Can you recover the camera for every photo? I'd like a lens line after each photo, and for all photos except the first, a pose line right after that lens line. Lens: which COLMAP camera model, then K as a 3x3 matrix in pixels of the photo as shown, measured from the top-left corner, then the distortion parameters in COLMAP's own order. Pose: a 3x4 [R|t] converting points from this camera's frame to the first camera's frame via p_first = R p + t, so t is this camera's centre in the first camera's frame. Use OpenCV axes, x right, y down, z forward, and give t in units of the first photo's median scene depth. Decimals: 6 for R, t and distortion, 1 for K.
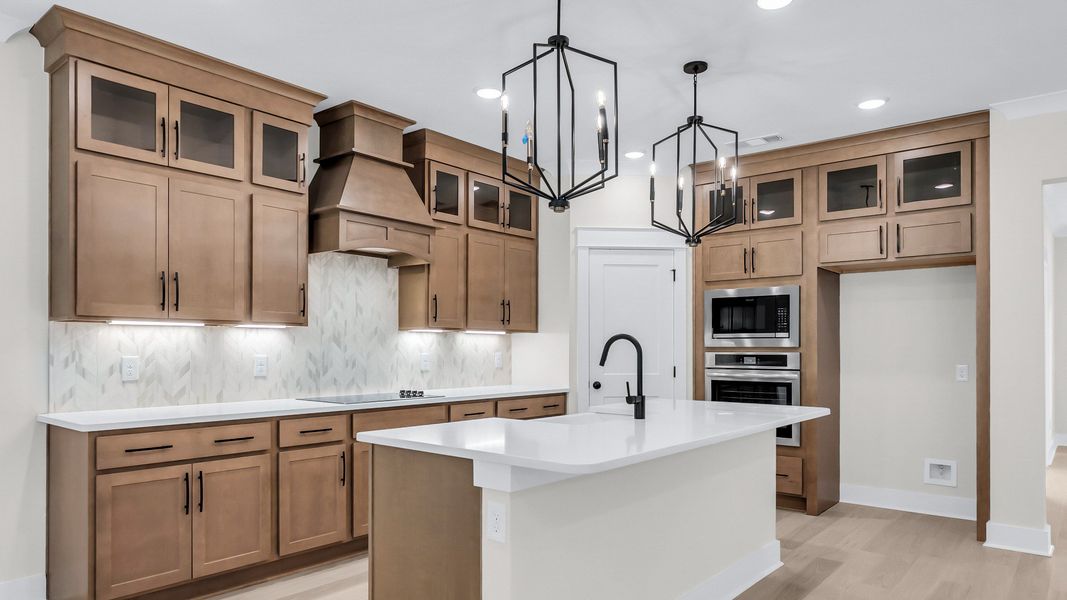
lens RADIAL K [[665.9, 0, 536.2], [0, 665.9, 349.7], [0, 0, 1]] dist [-0.003224, 0.006741]
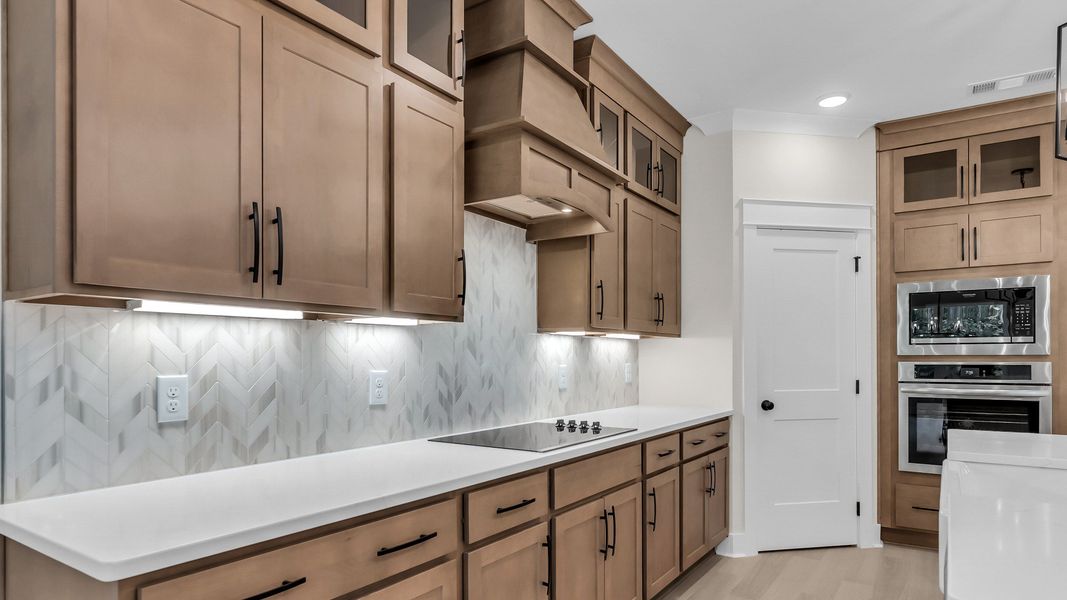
lens RADIAL K [[606.3, 0, 534.4], [0, 606.3, 359.0], [0, 0, 1]] dist [-0.006464, 0.003683]
pose [[0.995357, -0.003651, 0.096179, -0.291454], [0.003693, 0.999993, -0.000265, -0.001225], [-0.096177, 0.000619, 0.995364, 0.393328]]
